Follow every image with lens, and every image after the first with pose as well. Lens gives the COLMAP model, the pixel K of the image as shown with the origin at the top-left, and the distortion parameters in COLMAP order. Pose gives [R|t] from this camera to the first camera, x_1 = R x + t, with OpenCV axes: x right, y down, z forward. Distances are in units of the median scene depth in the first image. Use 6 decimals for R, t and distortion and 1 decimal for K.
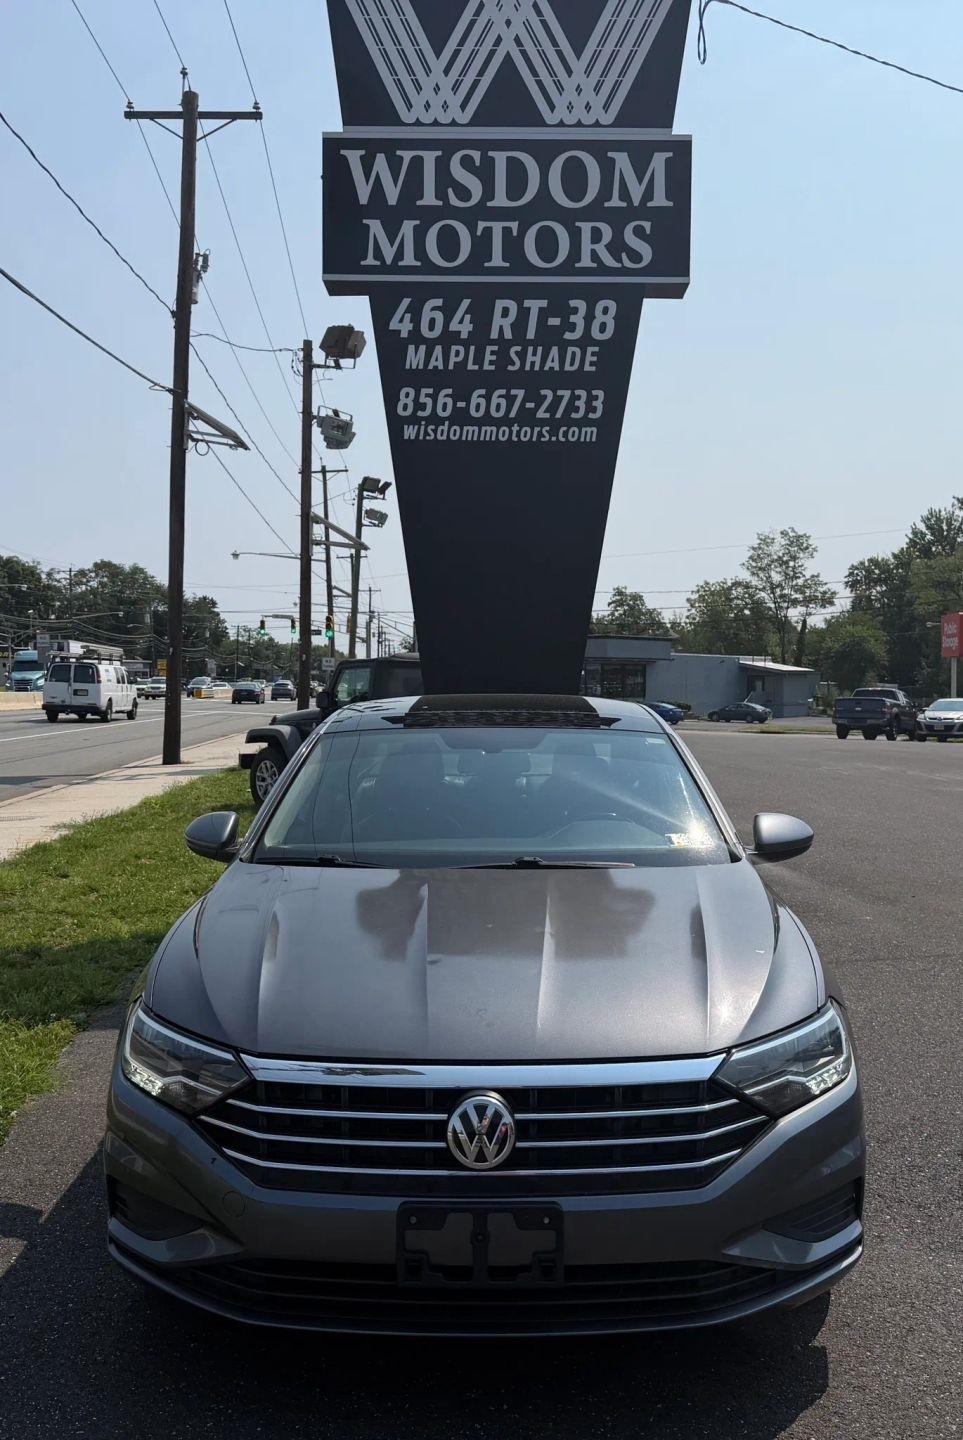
lens RADIAL K [[1648.5, 0, 486.4], [0, 1648.5, 724.6], [0, 0, 1]] dist [0.208643, -0.722452]
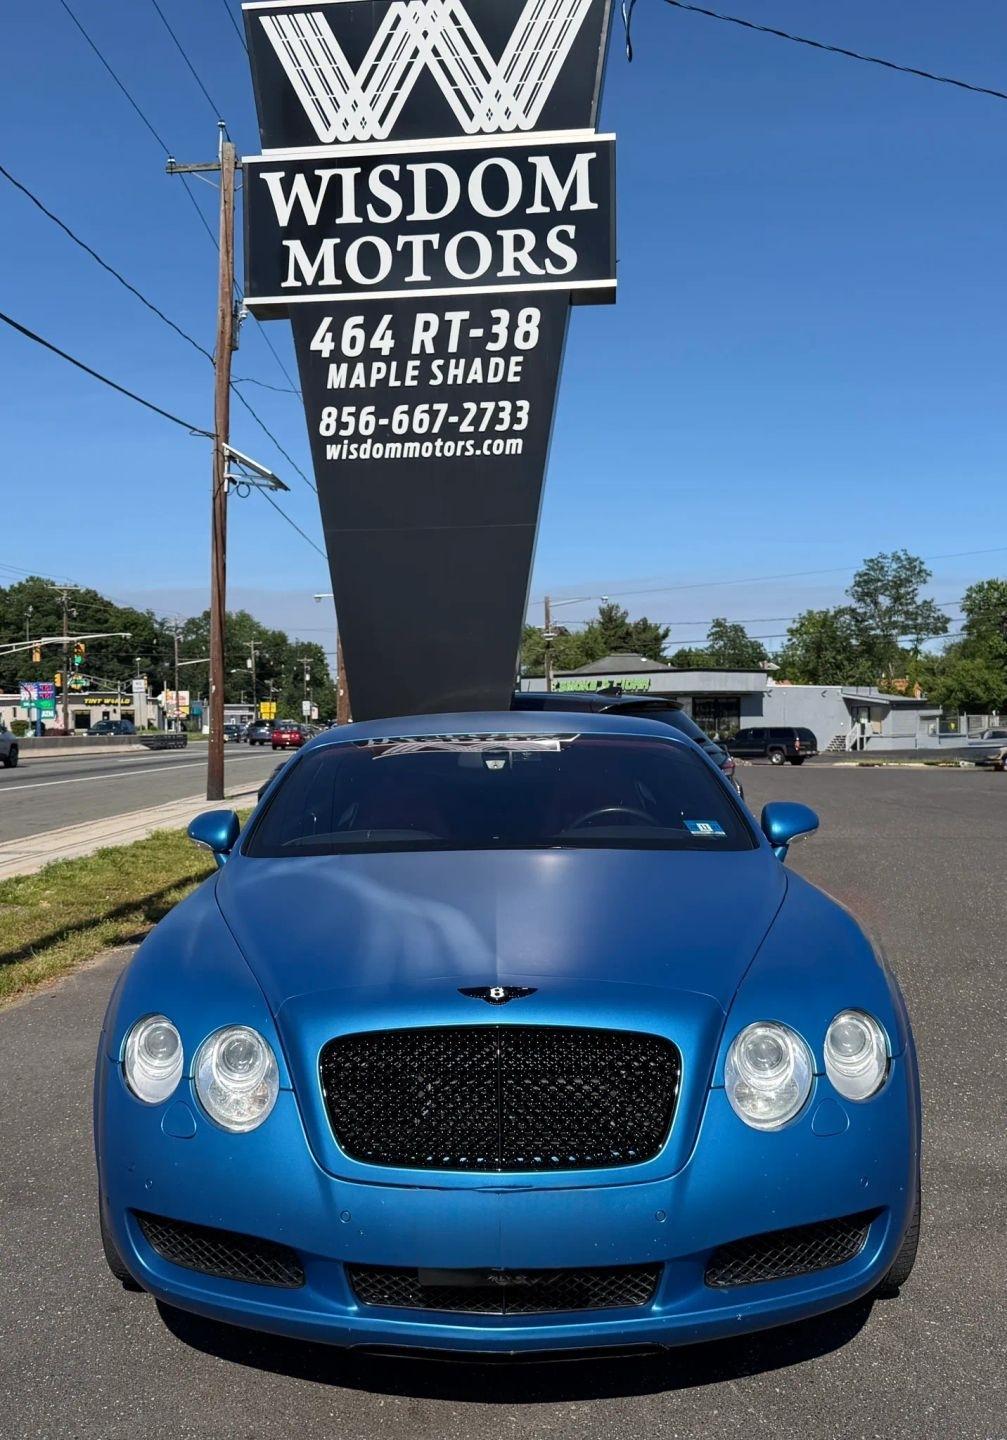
lens RADIAL K [[1624.9, 0, 480.9], [0, 1624.9, 722.4], [0, 0, 1]] dist [0.167061, -0.475514]
pose [[0.988184, -0.018848, -0.152108, 0.184705], [0.013844, 0.999330, -0.033894, 0.018142], [0.152645, 0.031387, 0.987783, 0.060866]]
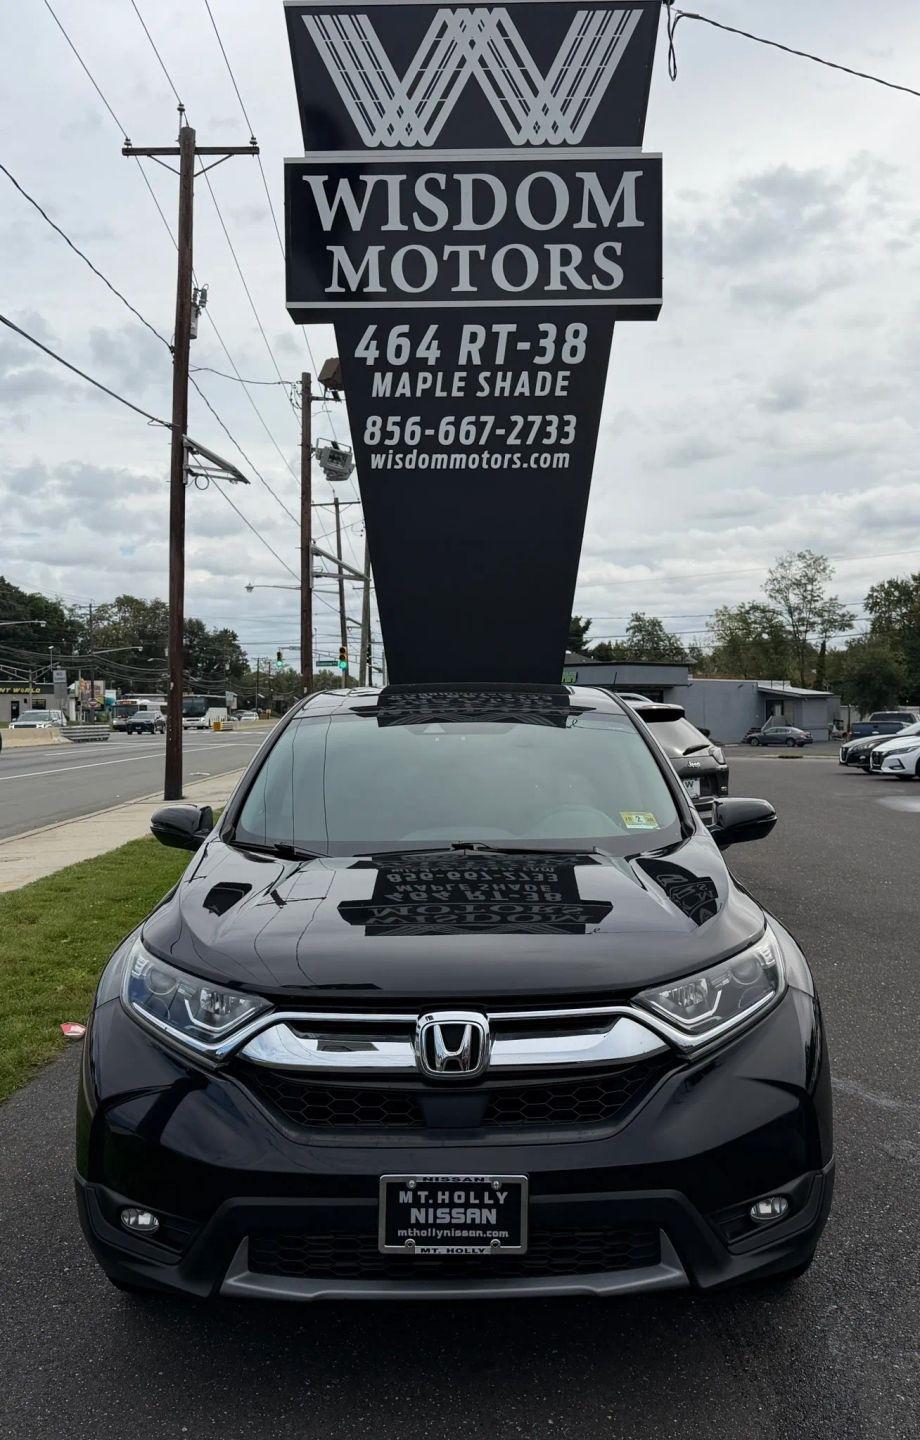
lens RADIAL K [[1604.2, 0, 505.8], [0, 1604.2, 717.9], [0, 0, 1]] dist [0.179579, -0.562521]
pose [[0.999599, -0.014359, -0.024412, 0.050225], [0.013917, 0.999738, -0.018186, -0.006906], [0.024667, 0.017839, 0.999537, 0.055524]]
